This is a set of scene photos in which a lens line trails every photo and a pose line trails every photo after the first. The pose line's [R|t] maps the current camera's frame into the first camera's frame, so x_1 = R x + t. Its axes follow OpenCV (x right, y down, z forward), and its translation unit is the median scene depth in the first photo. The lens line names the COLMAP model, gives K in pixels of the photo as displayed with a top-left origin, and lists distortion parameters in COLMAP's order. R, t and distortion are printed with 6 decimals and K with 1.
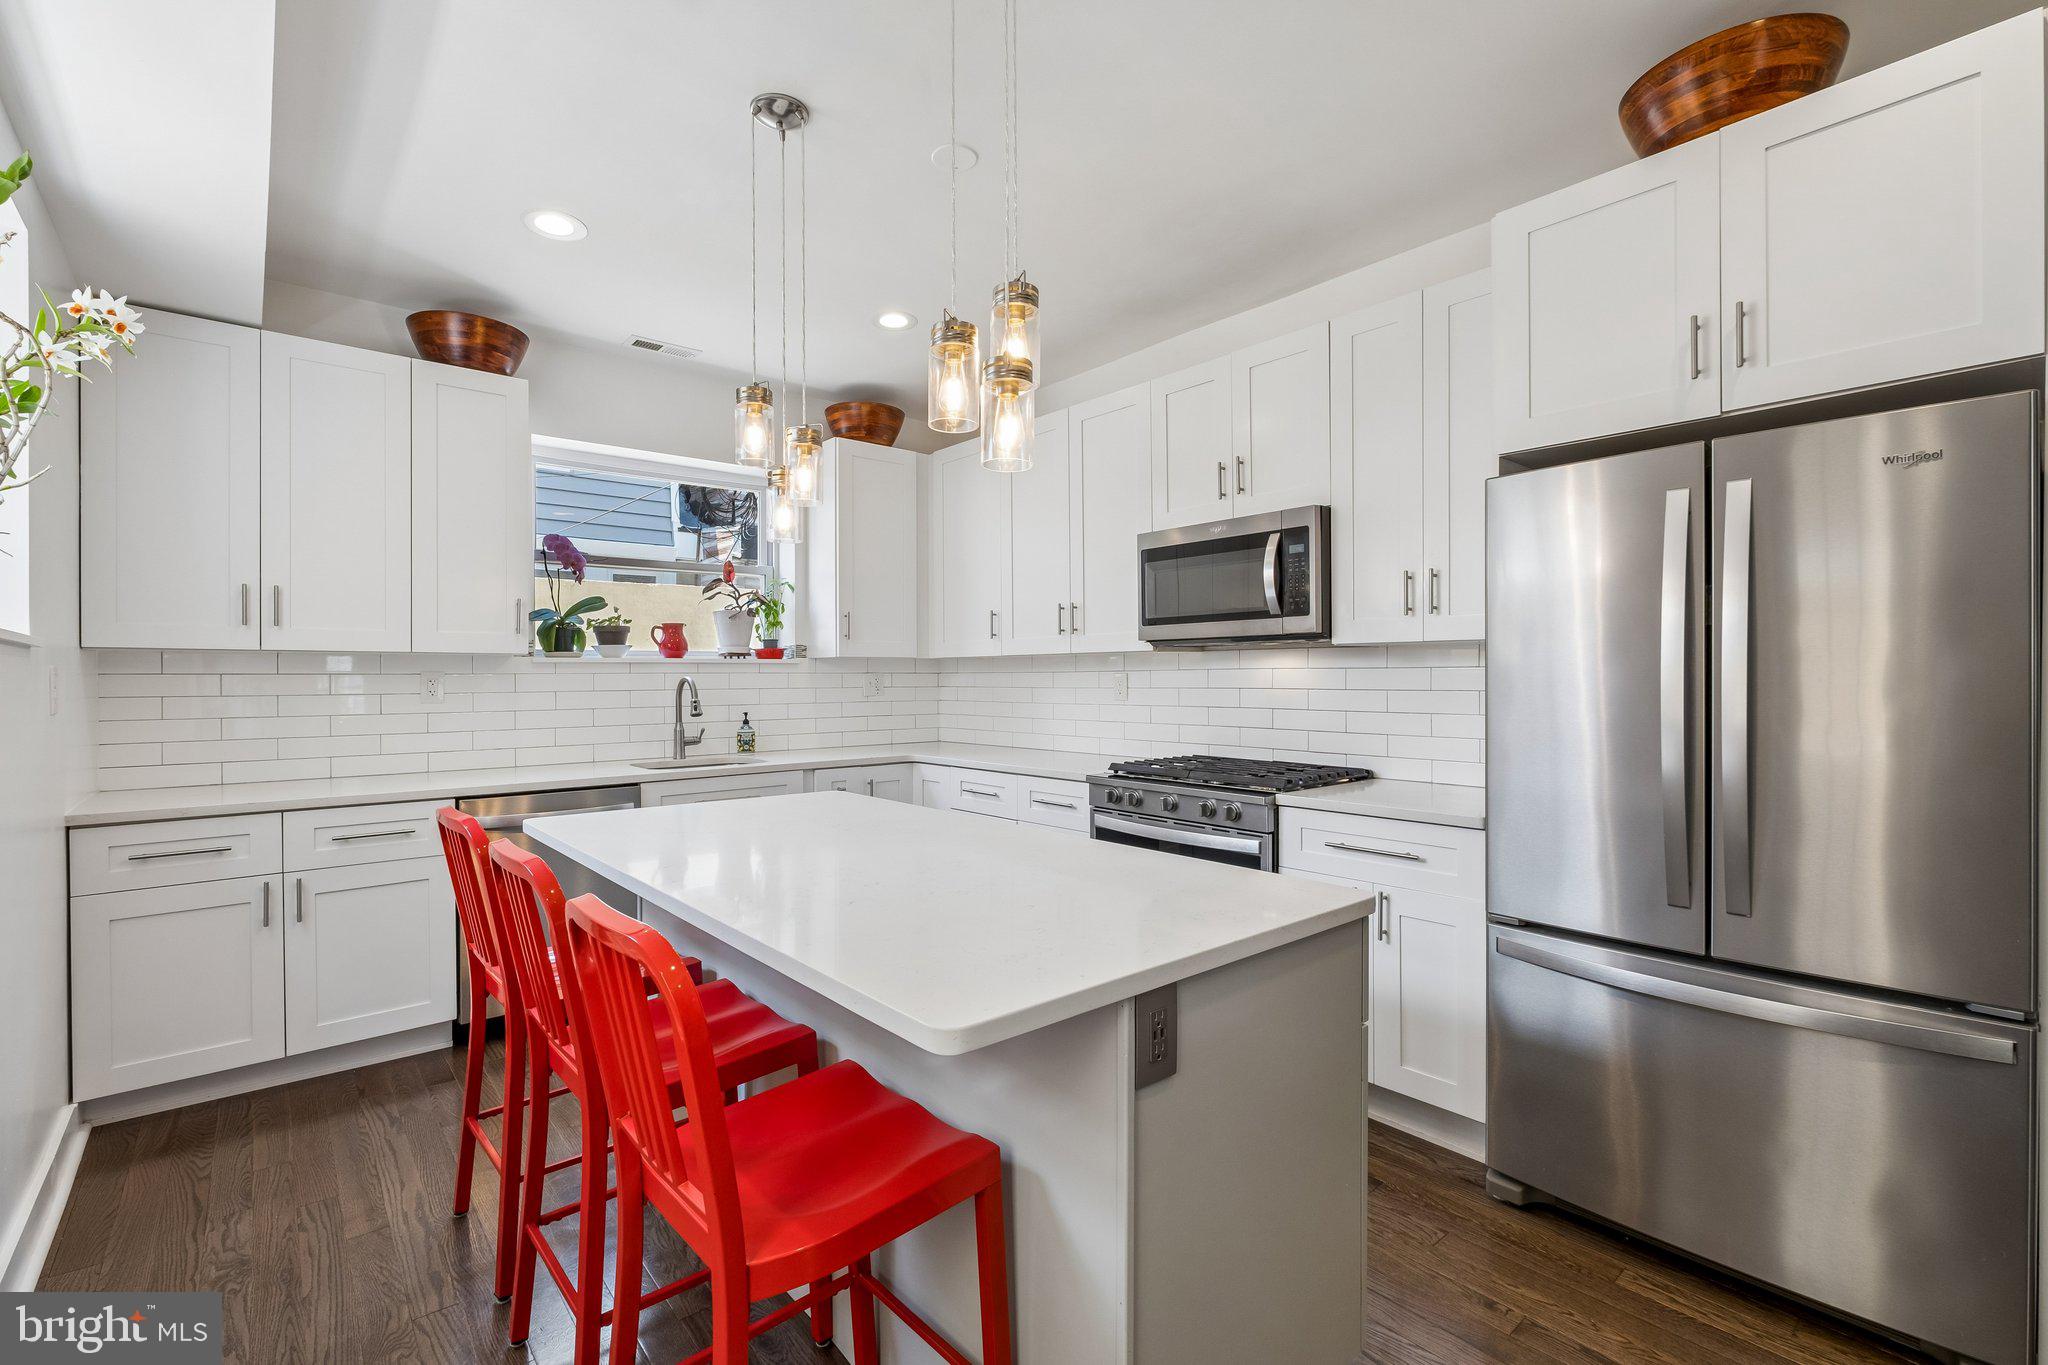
lens RADIAL K [[889.2, 0, 1012.0], [0, 889.2, 685.2], [0, 0, 1]] dist [-0.003618, -0.000469]
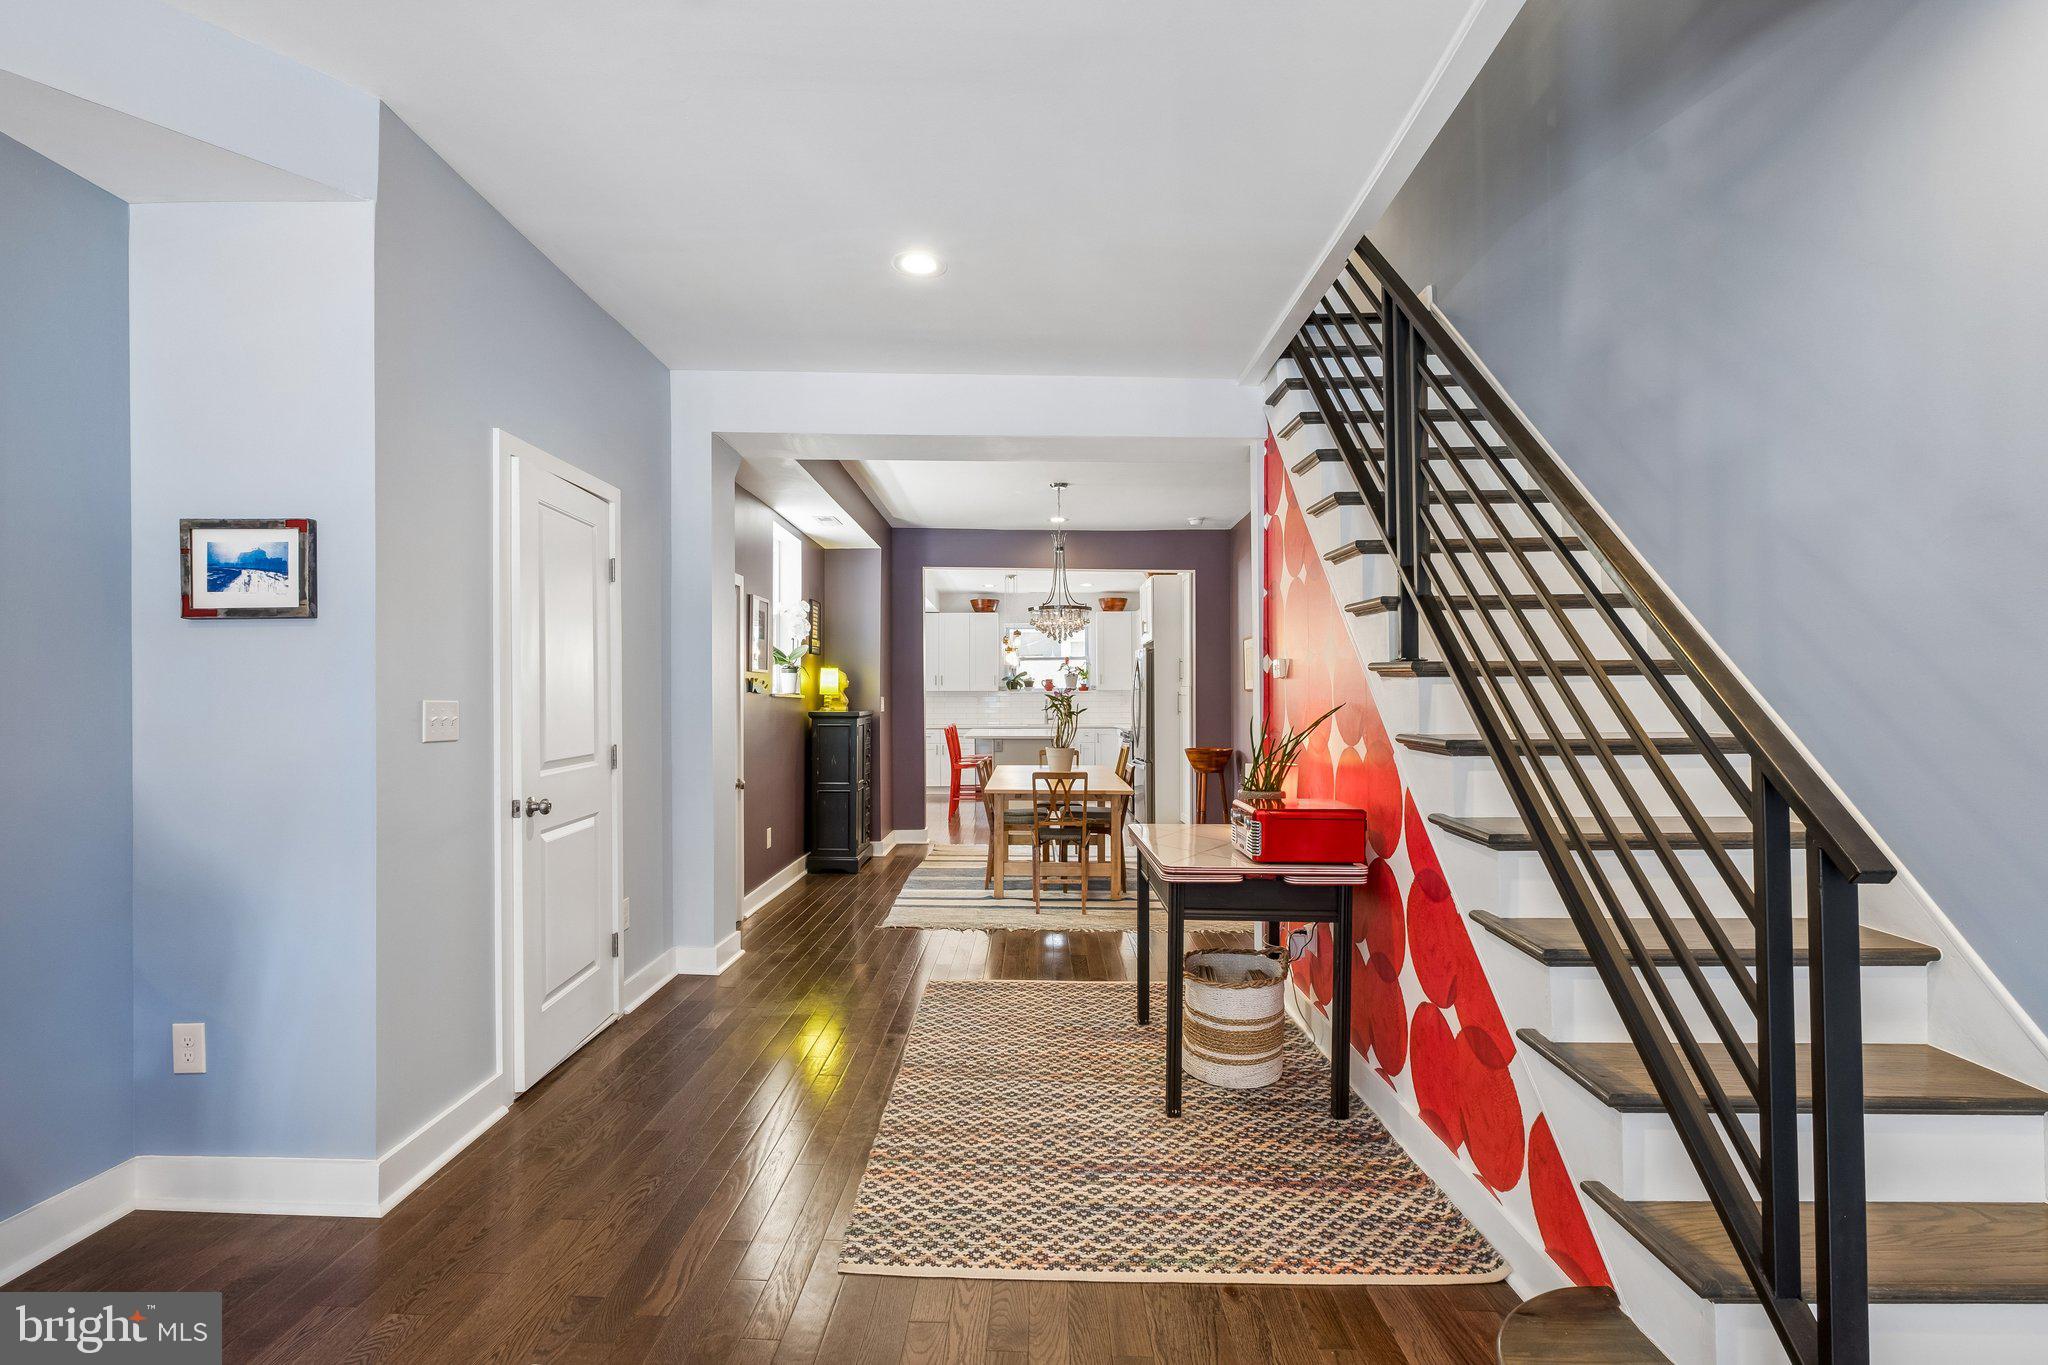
lens RADIAL K [[951.0, 0, 1024.0], [0, 951.0, 682.5], [0, 0, 1]] dist [0.000627, 0.000104]
pose [[0.758962, -0.007465, -0.651092, 1.648212], [-0.004988, 0.999838, -0.017278, -0.004259], [0.651116, 0.016361, 0.758802, -1.480138]]
